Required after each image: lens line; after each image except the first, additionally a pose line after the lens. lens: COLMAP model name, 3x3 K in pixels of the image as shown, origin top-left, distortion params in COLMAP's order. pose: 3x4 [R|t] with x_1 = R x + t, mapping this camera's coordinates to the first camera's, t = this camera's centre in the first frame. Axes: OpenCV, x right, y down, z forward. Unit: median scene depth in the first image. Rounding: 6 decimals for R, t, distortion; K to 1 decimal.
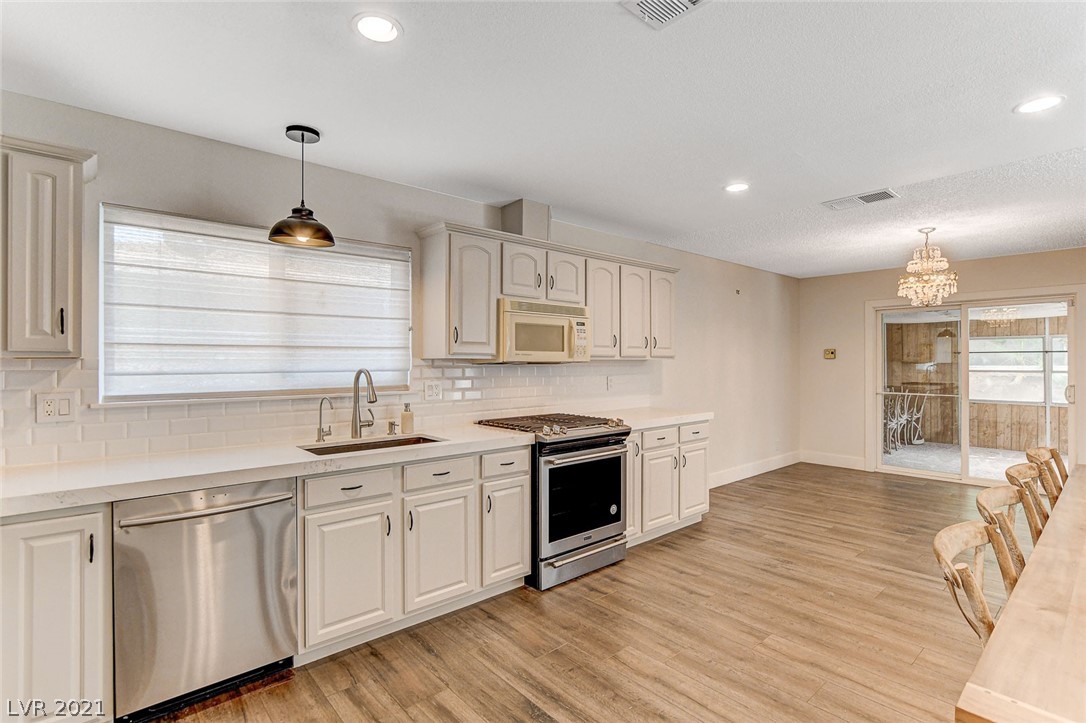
lens RADIAL K [[525.4, 0, 543.0], [0, 525.4, 361.5], [0, 0, 1]] dist [-0.001393, -0.000903]
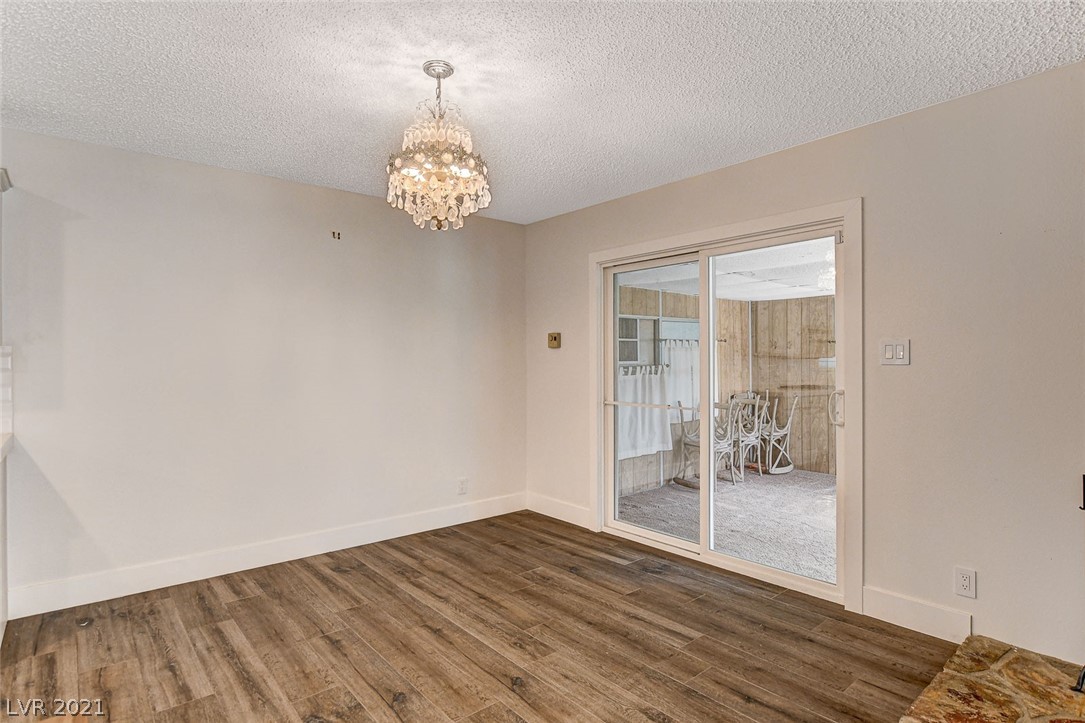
lens RADIAL K [[571.0, 0, 542.5], [0, 571.0, 361.5], [0, 0, 1]] dist [-0.002347, -0.000169]
pose [[0.999920, -0.004084, -0.011957, 0.543458], [0.004032, 0.999982, -0.004402, 0.013699], [0.011975, 0.004353, 0.999919, 0.313073]]
